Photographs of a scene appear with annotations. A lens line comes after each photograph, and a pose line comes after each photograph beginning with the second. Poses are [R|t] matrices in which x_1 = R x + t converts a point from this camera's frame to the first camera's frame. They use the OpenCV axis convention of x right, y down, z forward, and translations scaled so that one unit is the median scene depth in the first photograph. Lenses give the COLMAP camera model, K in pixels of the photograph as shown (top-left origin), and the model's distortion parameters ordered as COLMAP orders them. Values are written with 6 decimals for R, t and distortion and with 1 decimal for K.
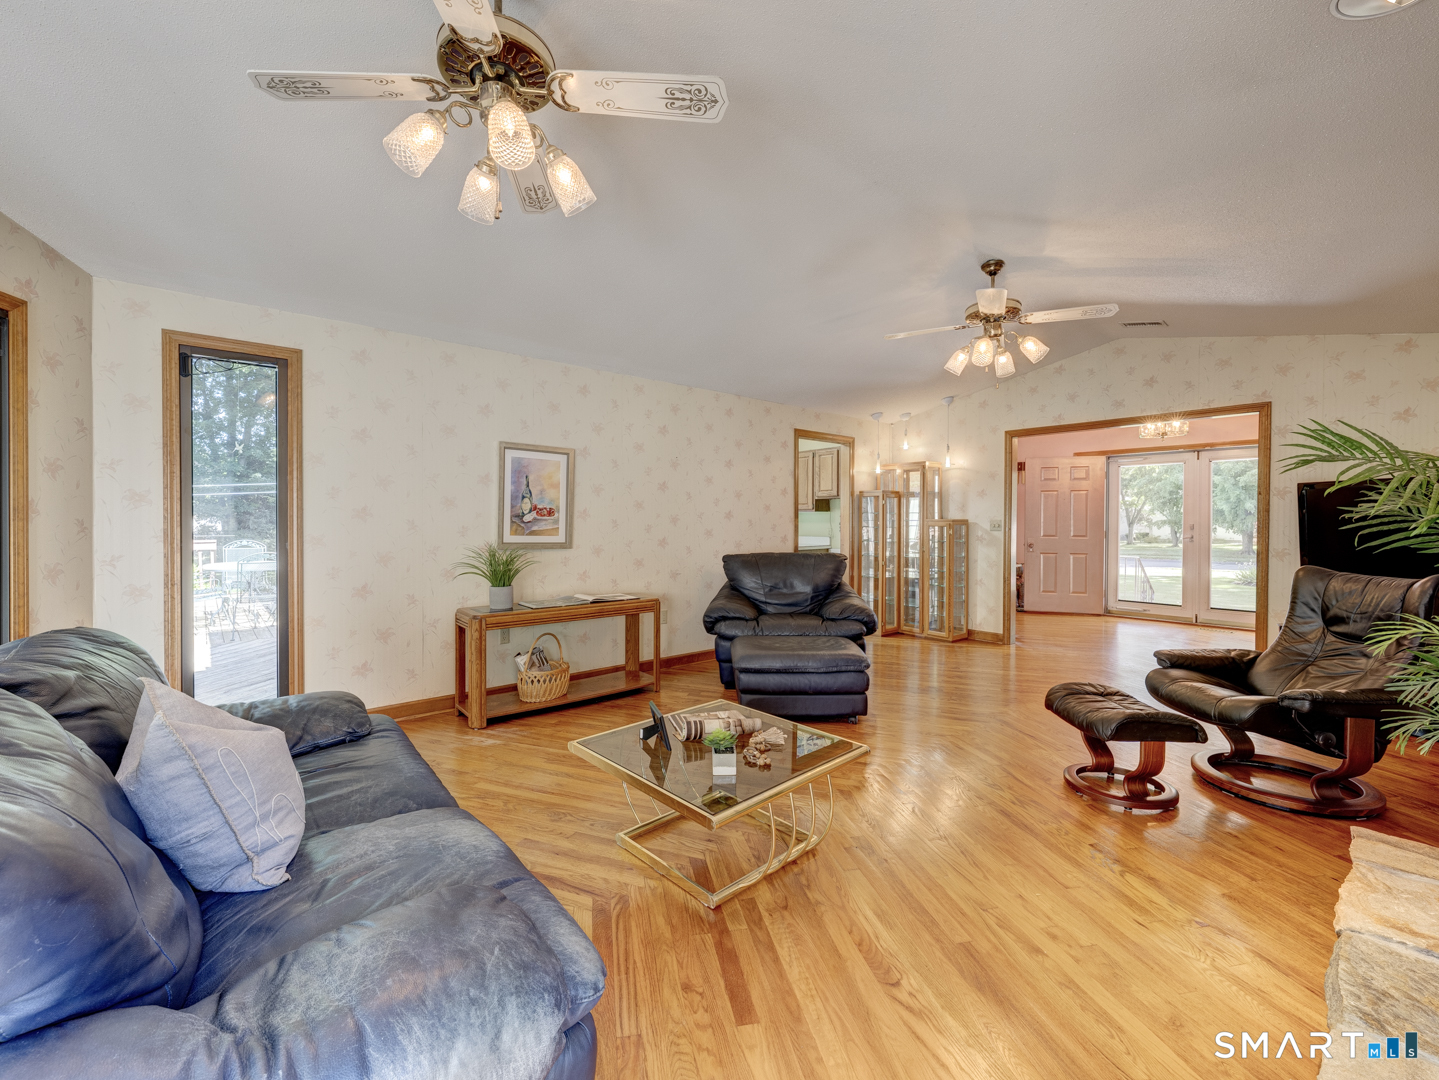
lens RADIAL K [[593.7, 0, 720.5], [0, 593.7, 531.6], [0, 0, 1]] dist [-0.004573, 0.000206]
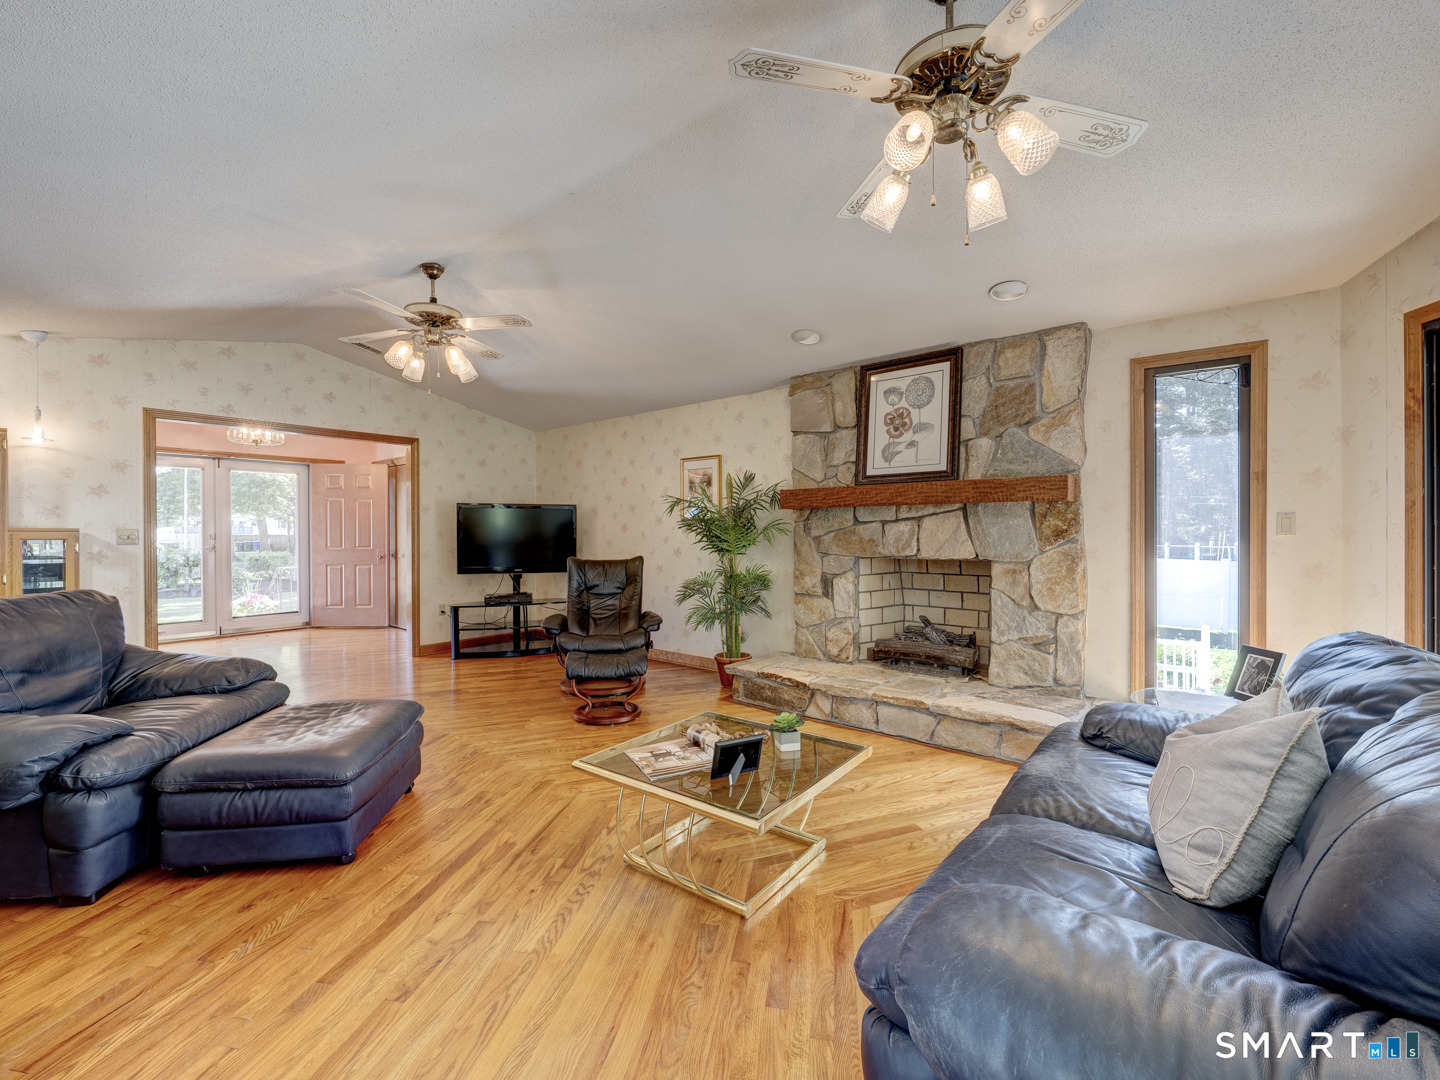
lens RADIAL K [[583.4, 0, 723.7], [0, 583.4, 536.6], [0, 0, 1]] dist [-0.000963, -0.000093]
pose [[-0.145921, -0.011184, 0.989233, -0.323716], [0.018107, 0.999738, 0.013974, -0.007443], [-0.989130, 0.019951, -0.145681, 0.387897]]
